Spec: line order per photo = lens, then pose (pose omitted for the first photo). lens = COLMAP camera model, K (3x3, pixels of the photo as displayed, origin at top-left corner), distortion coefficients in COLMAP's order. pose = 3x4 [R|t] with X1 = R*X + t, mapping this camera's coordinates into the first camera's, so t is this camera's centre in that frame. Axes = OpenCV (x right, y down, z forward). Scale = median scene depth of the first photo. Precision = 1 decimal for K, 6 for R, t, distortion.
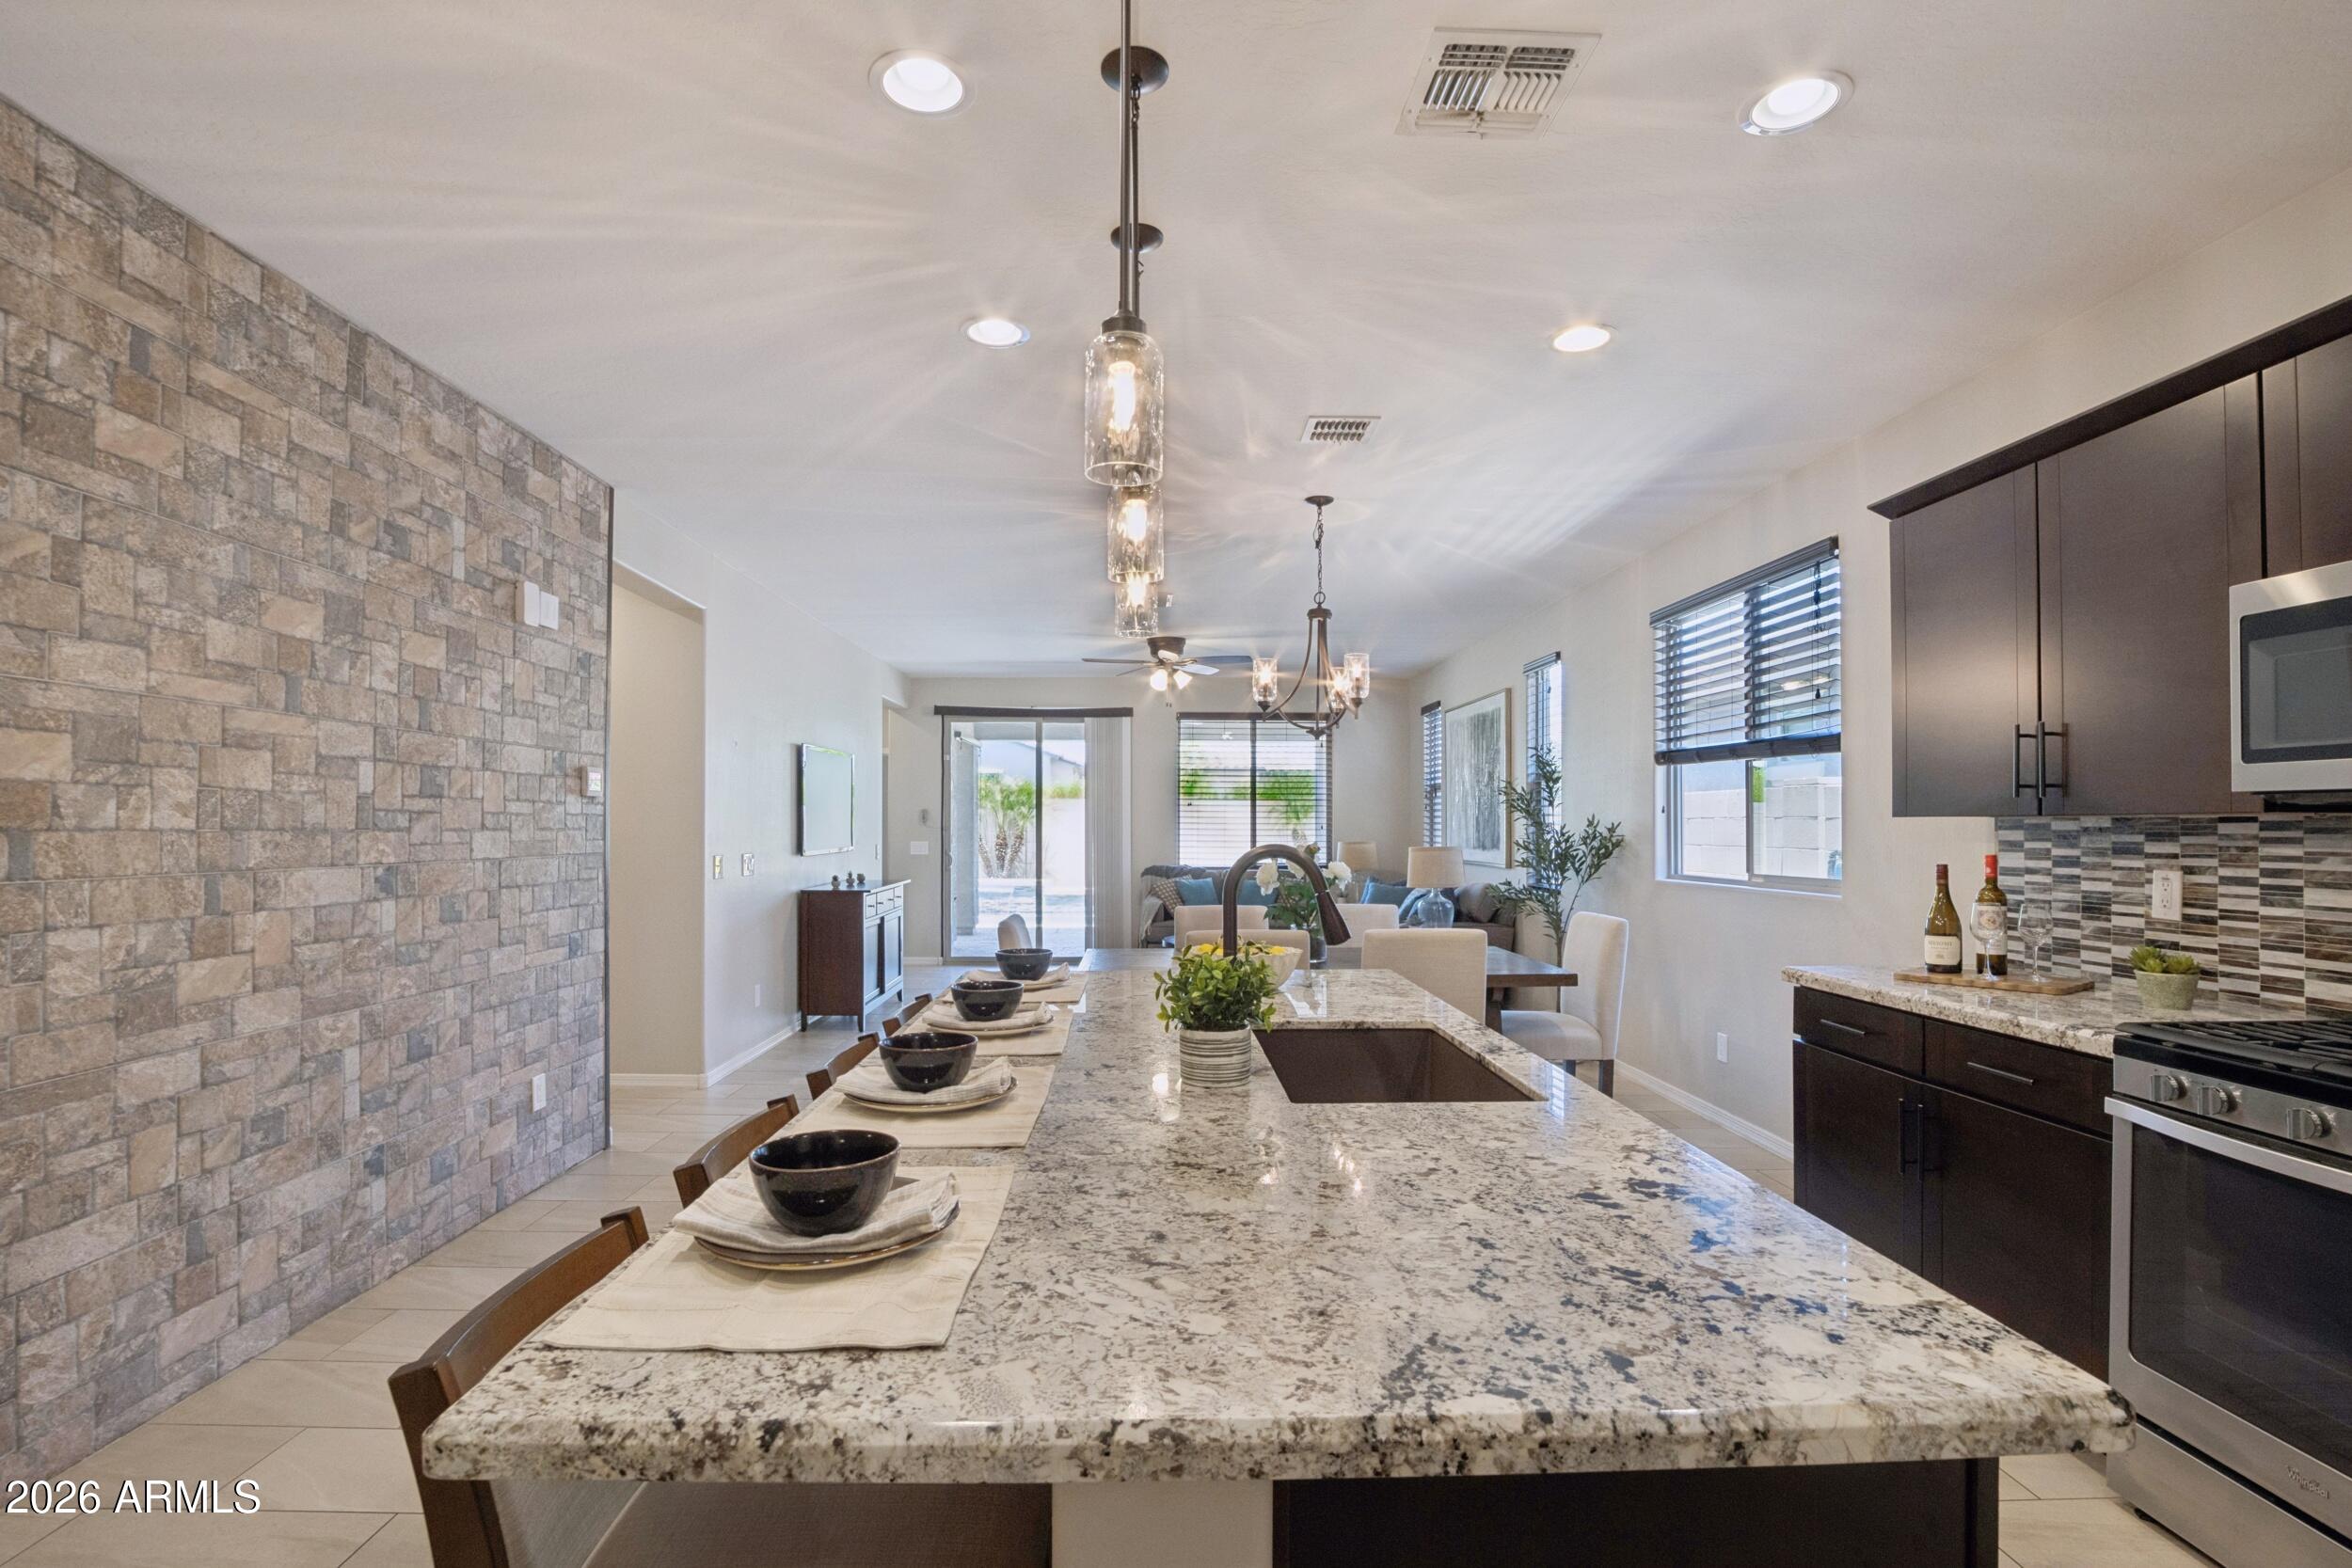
lens RADIAL K [[1108.9, 0, 1156.3], [0, 1108.9, 809.2], [0, 0, 1]] dist [-0.040871, 0.008926]
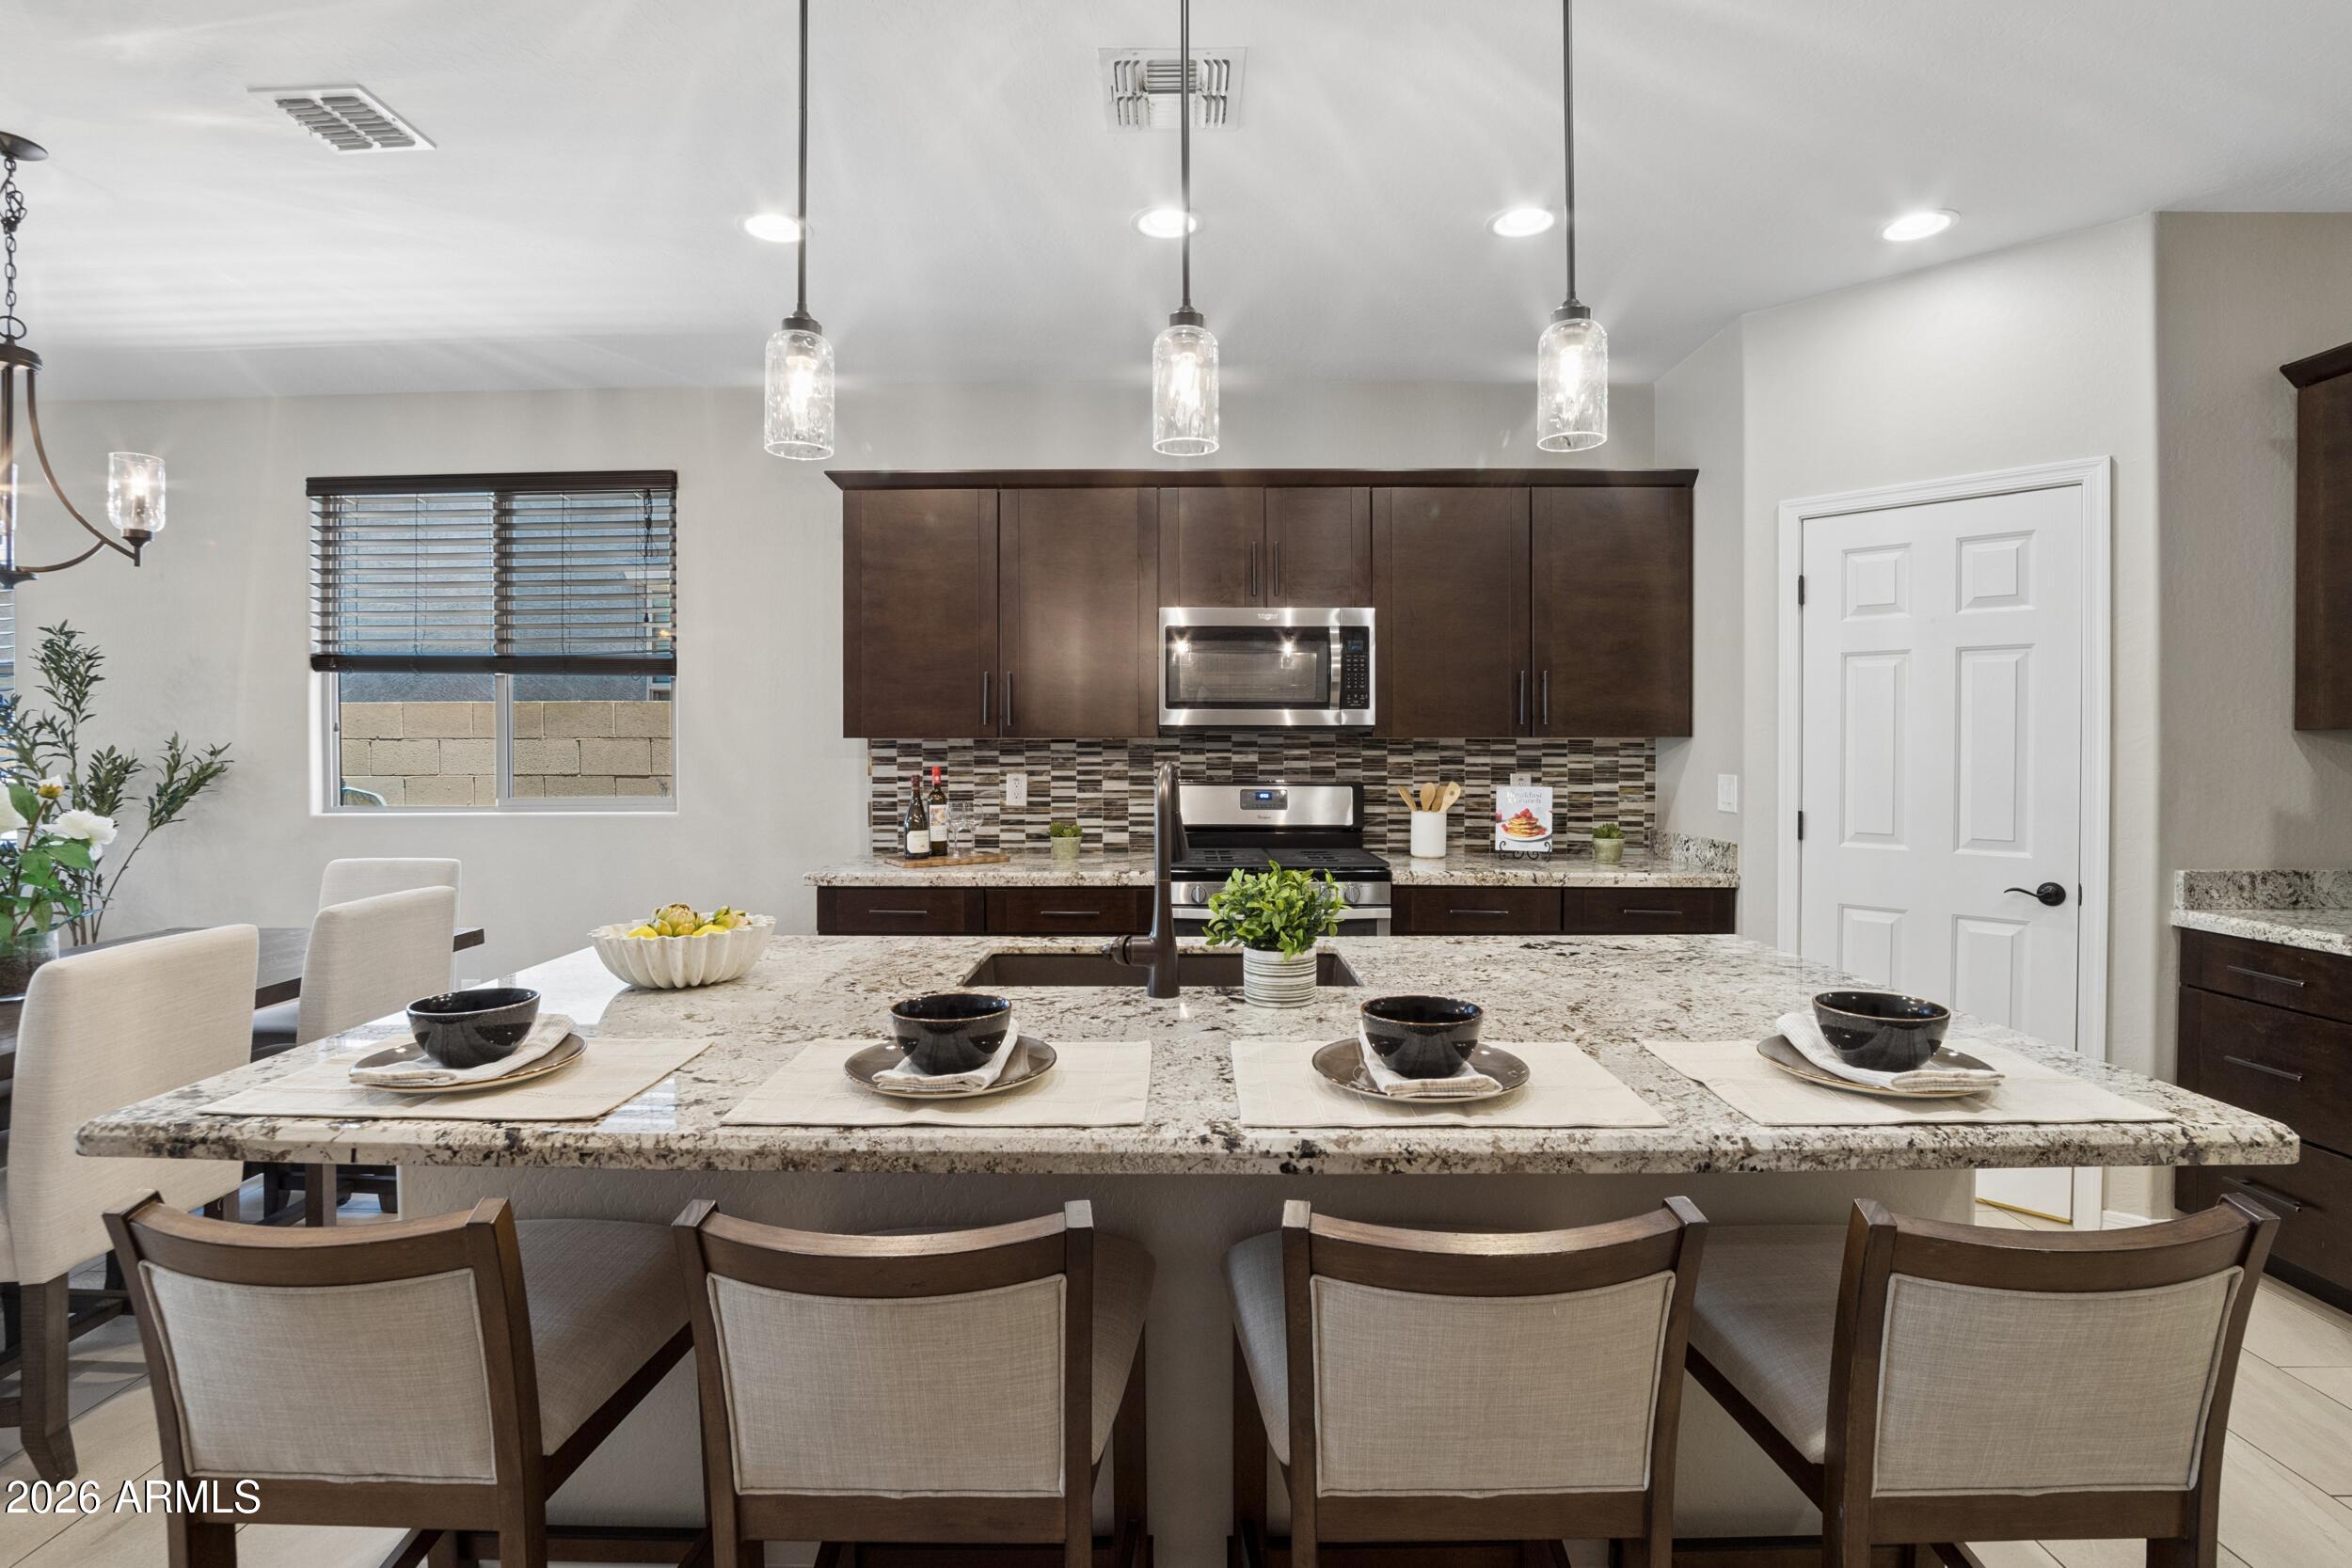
lens RADIAL K [[1108.9, 0, 1174.5], [0, 1108.9, 762.3], [0, 0, 1]] dist [-0.040871, 0.008926]
pose [[0.023297, -0.015827, 0.999603, -0.578577], [-0.011715, 0.999802, 0.016103, 0.010655], [-0.999660, -0.012085, 0.023107, 0.663512]]
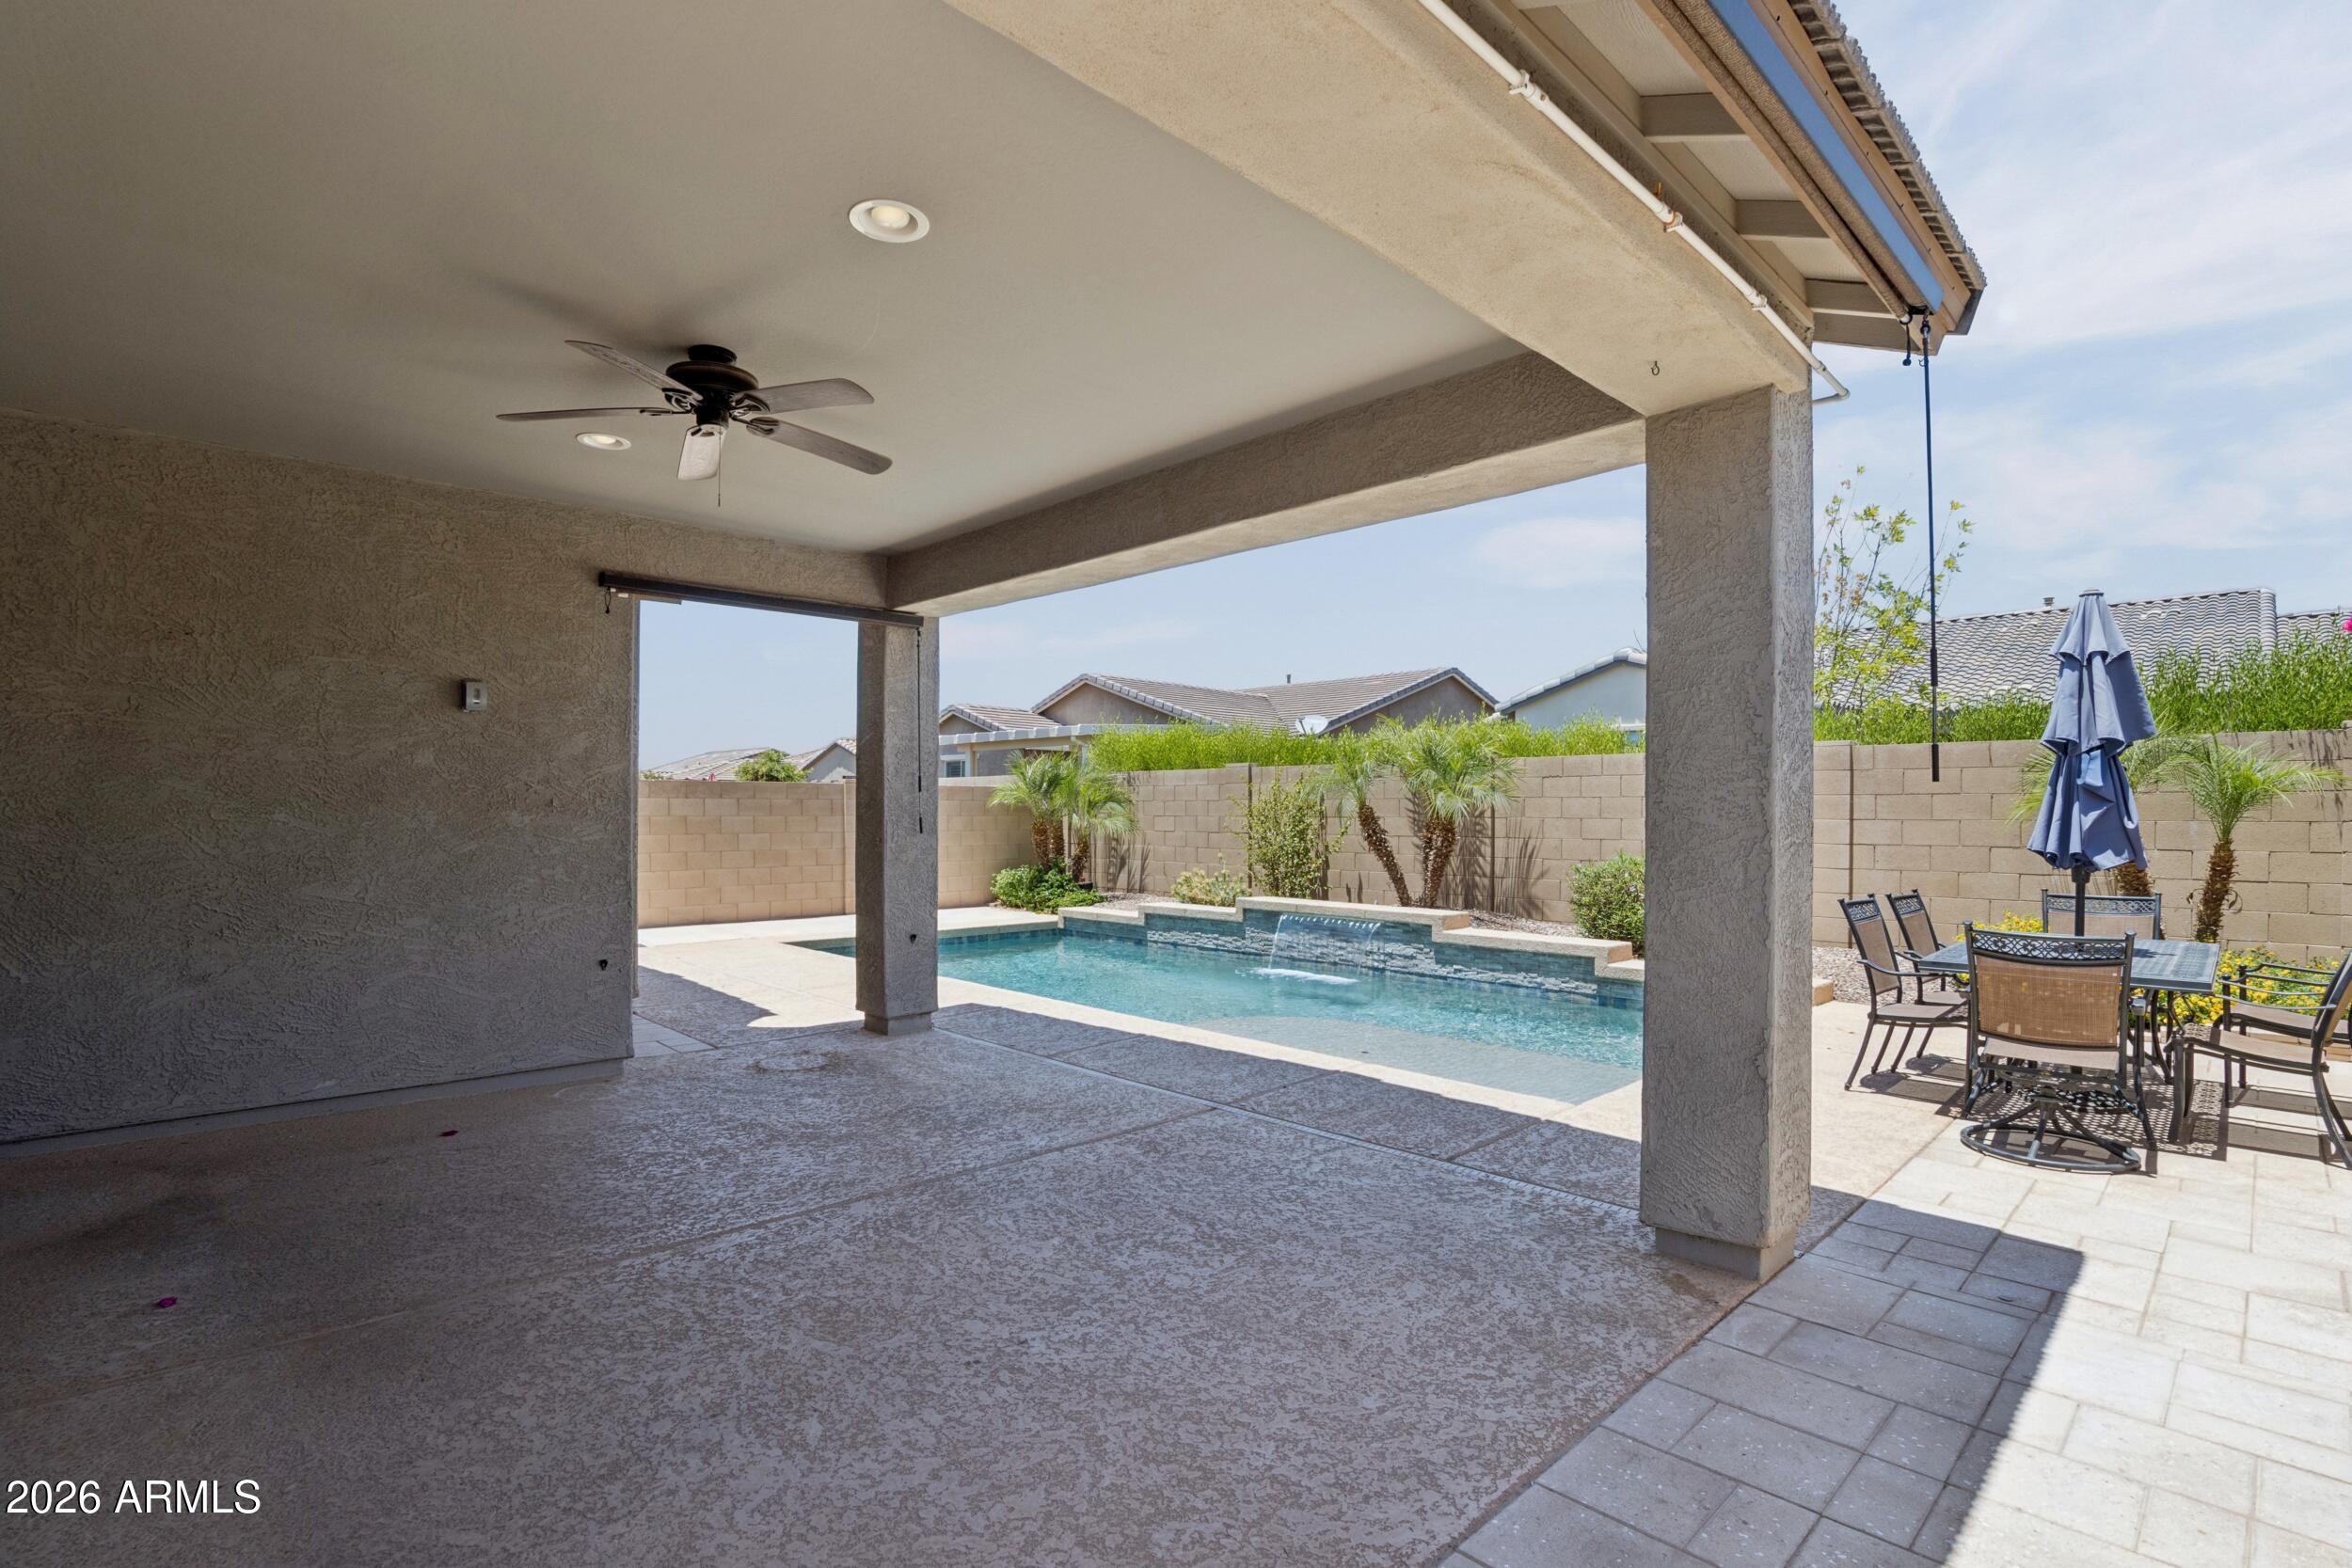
lens RADIAL K [[1114.7, 0, 1193.8], [0, 1114.7, 839.9], [0, 0, 1]] dist [-0.038776, 0.004589]
pose [[0.691376, 0.022363, -0.722149, 1.231918], [0.003427, 0.999408, 0.034229, 0.082639], [0.722487, -0.026140, 0.690890, 3.768459]]
